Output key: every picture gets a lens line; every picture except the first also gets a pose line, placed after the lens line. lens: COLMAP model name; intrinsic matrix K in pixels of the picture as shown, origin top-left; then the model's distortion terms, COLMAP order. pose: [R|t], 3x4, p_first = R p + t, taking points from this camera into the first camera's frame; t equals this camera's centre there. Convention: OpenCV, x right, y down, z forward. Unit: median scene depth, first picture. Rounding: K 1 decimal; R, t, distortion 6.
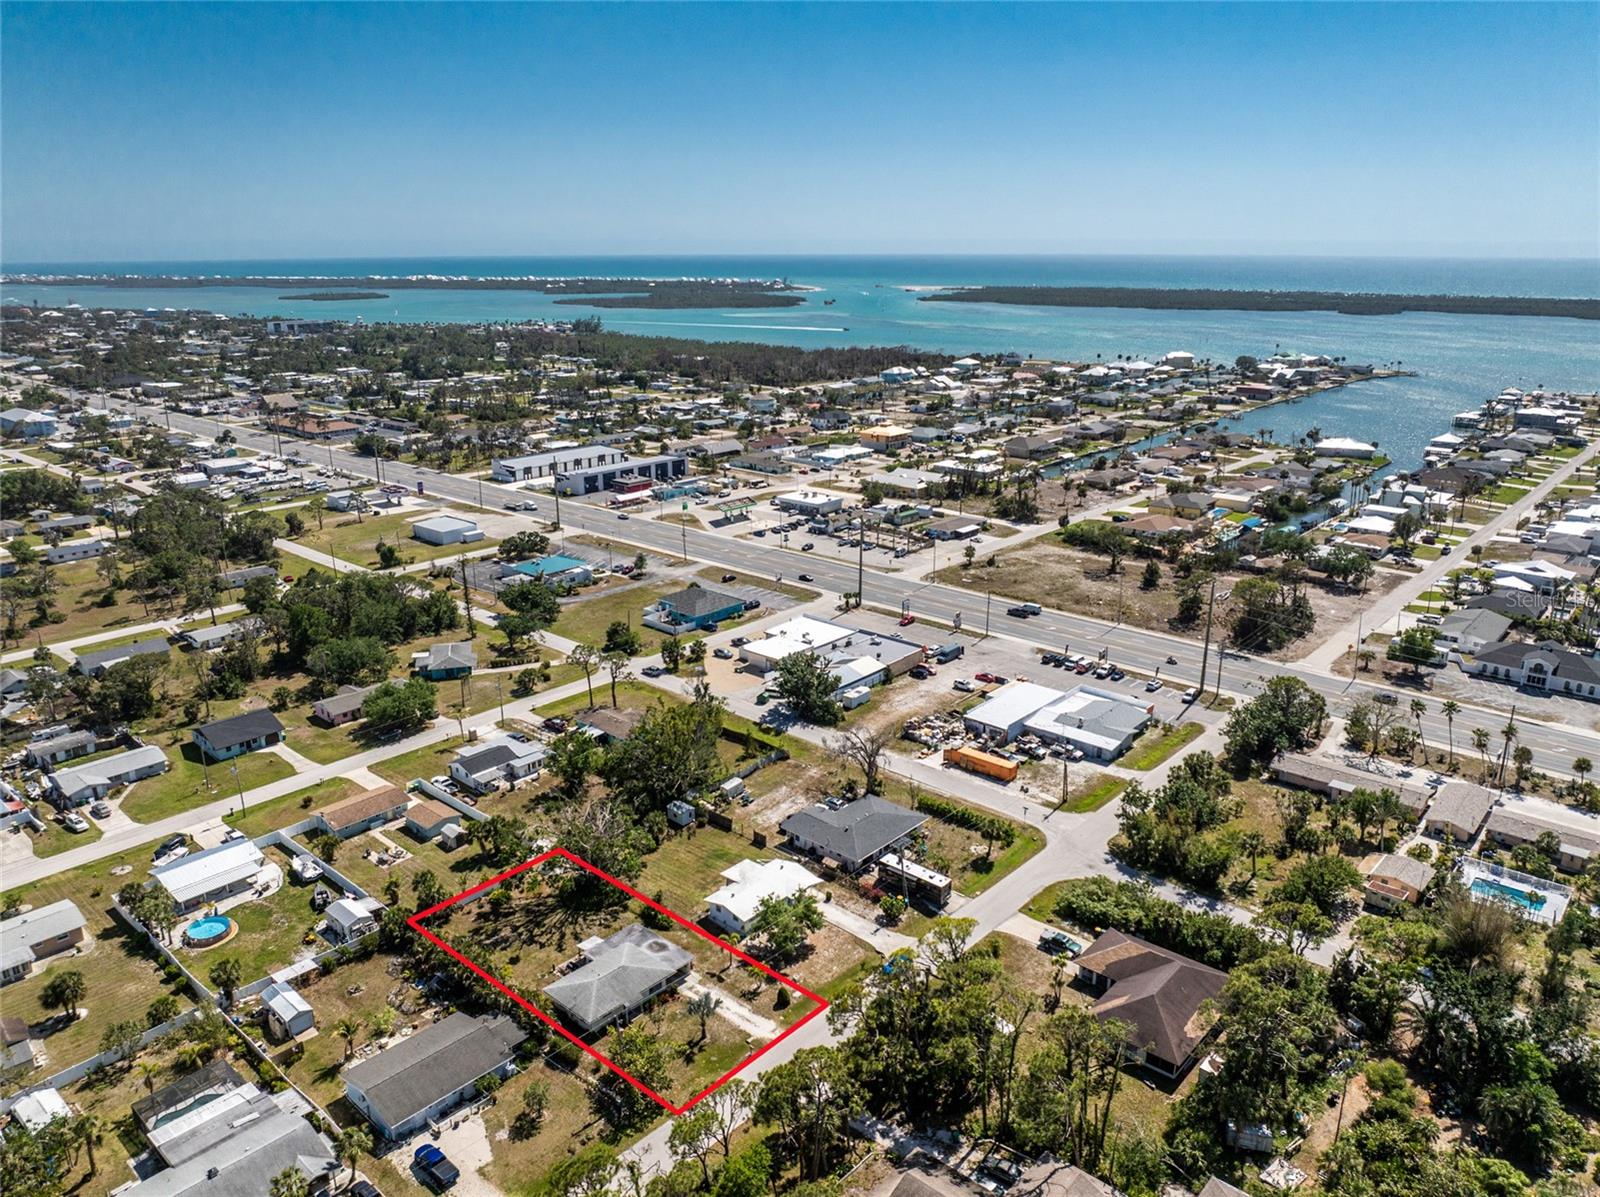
lens RADIAL K [[1137.6, 0, 805.7], [0, 1137.6, 590.1], [0, 0, 1]] dist [-0.033126, -0.008235]
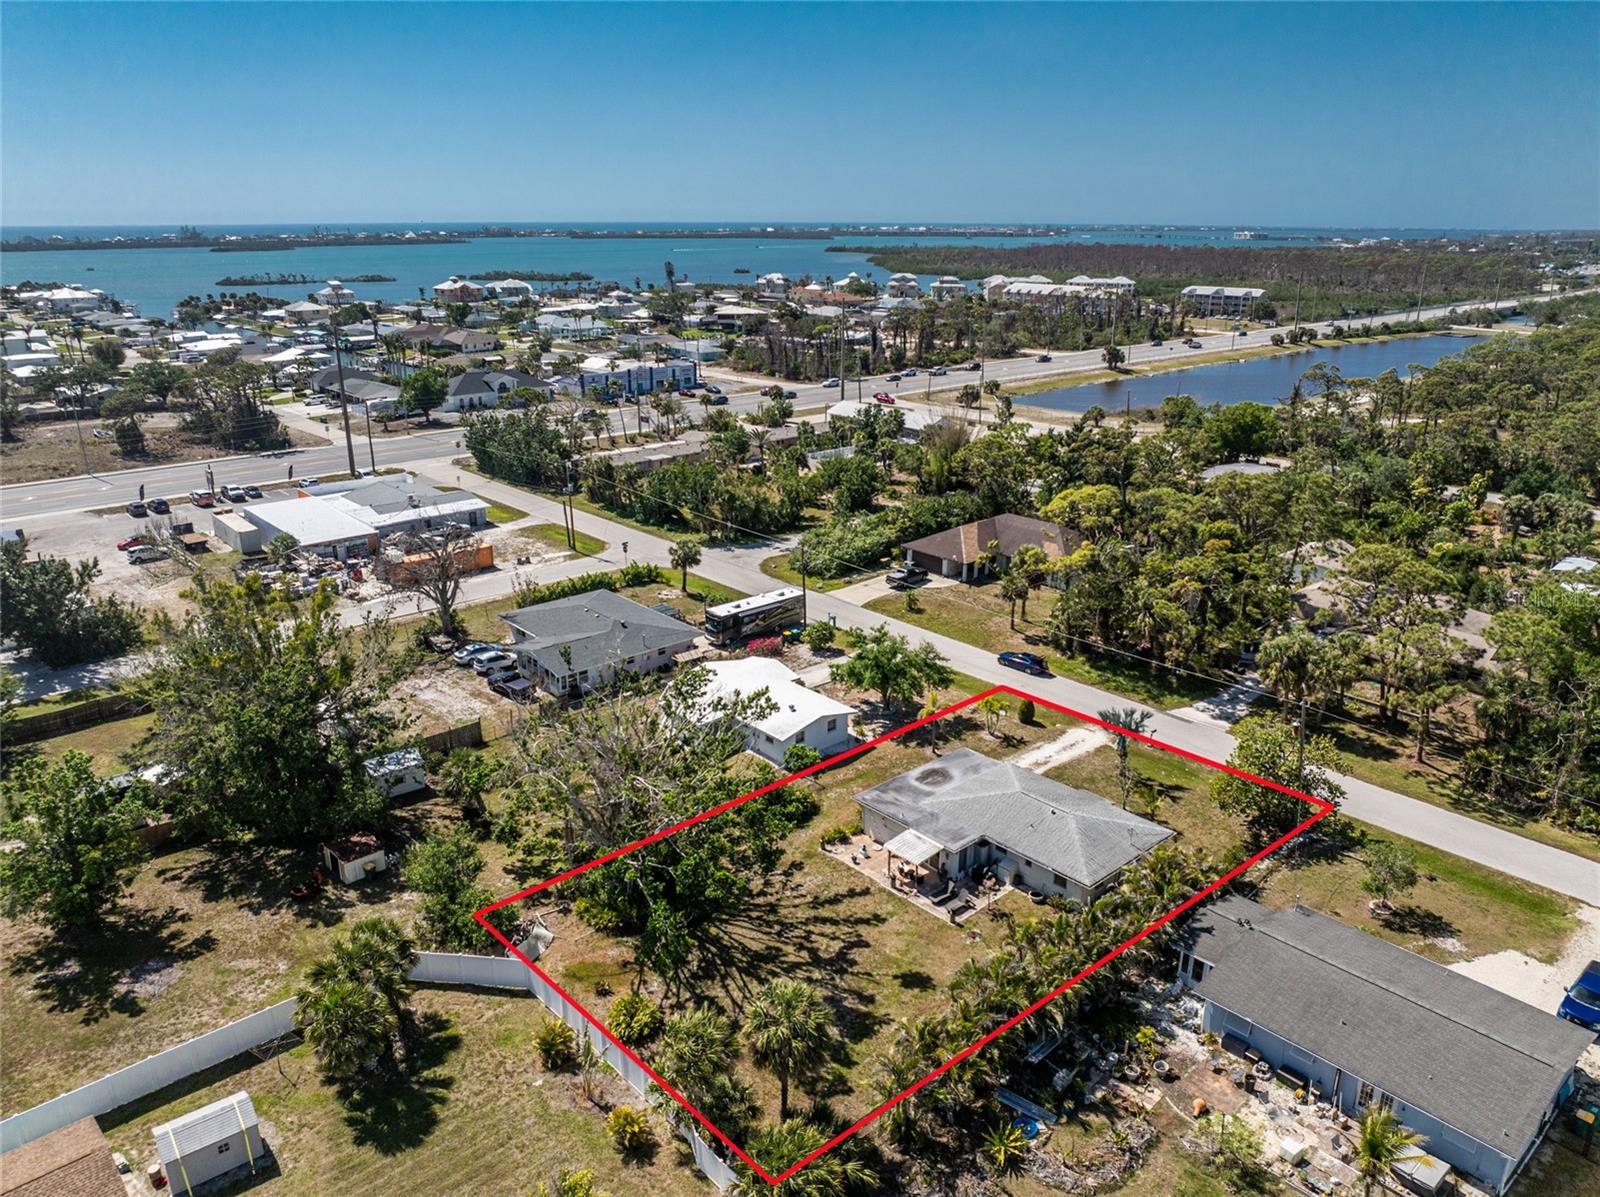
lens RADIAL K [[1137.6, 0, 805.7], [0, 1137.6, 590.1], [0, 0, 1]] dist [-0.033126, -0.008235]
pose [[0.106868, -0.304456, 0.946512, -0.429620], [0.280080, 0.922632, 0.265151, 0.048046], [-0.954010, 0.236763, 0.183872, 0.643586]]
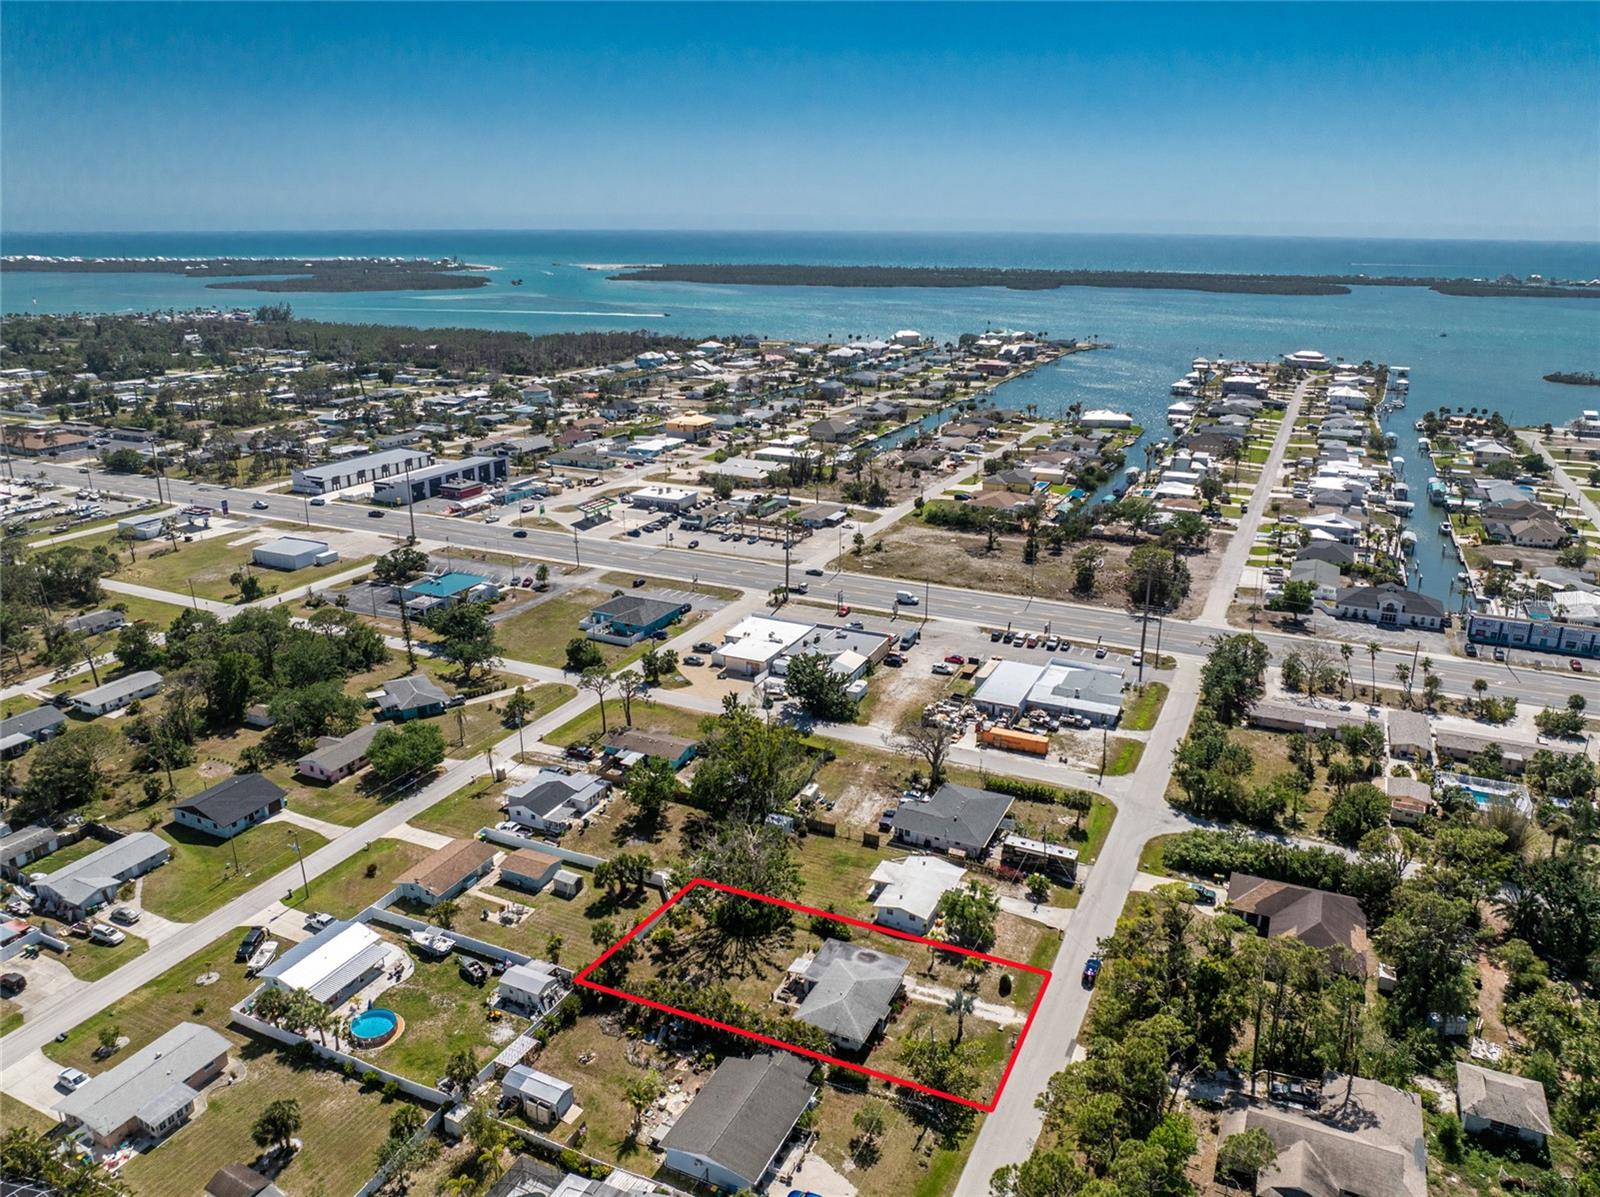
lens RADIAL K [[1137.6, 0, 805.7], [0, 1137.6, 590.1], [0, 0, 1]] dist [-0.033126, -0.008235]
pose [[0.957585, -0.080229, 0.276755, -0.302326], [0.074669, 0.996739, 0.030587, -0.034966], [-0.278306, -0.008624, 0.960454, 0.025168]]
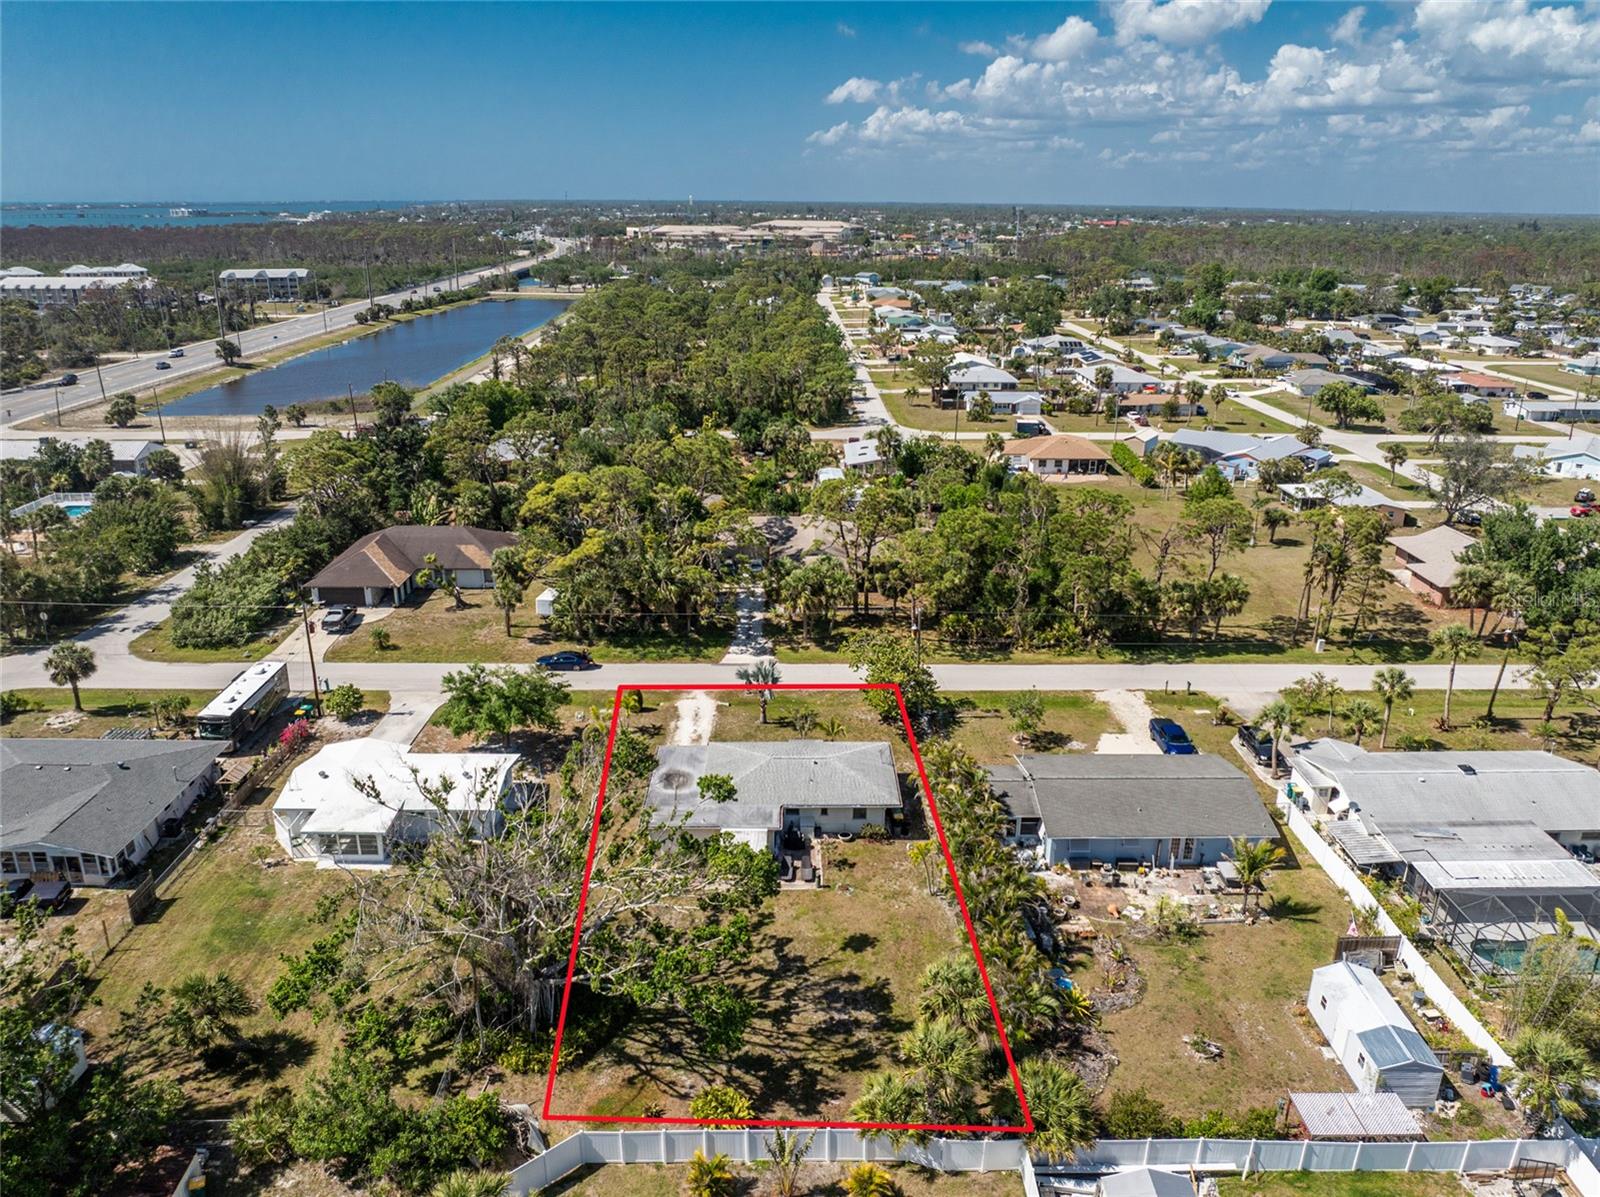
lens RADIAL K [[1137.6, 0, 805.7], [0, 1137.6, 590.1], [0, 0, 1]] dist [-0.033126, -0.008235]
pose [[-0.680307, -0.240549, 0.692328, -0.362077], [0.202715, 0.846003, 0.493139, -0.012231], [-0.704335, 0.475831, -0.526779, 0.823582]]
